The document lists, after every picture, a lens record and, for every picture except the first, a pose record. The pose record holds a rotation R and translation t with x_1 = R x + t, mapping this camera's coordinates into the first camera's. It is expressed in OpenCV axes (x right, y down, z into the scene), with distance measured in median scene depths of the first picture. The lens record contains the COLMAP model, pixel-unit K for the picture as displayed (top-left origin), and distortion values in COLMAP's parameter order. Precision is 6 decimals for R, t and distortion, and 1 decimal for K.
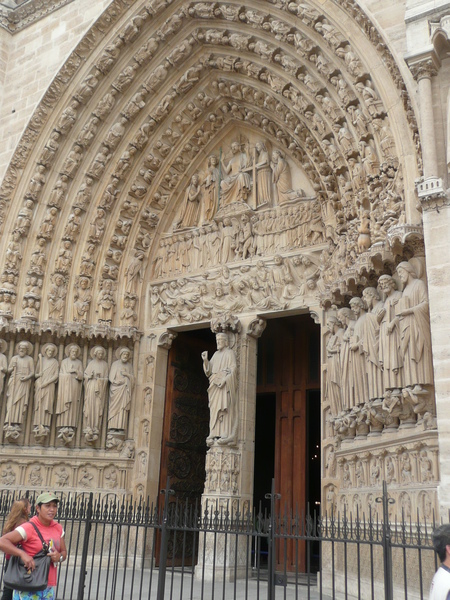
lens RADIAL K [[682.7, 0, 226.0], [0, 682.7, 300.3], [0, 0, 1]] dist [-0.003851, 0.000000]
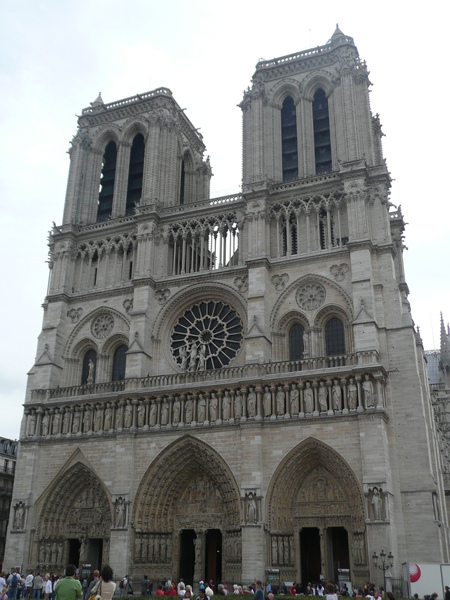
lens RADIAL K [[682.7, 0, 224.1], [0, 682.7, 299.7], [0, 0, 1]] dist [-0.003851, 0.000000]
pose [[0.984477, 0.041859, 0.170450, -0.564140], [-0.031550, 0.997530, -0.062752, -1.023845], [-0.172656, 0.056400, 0.983366, -2.899392]]
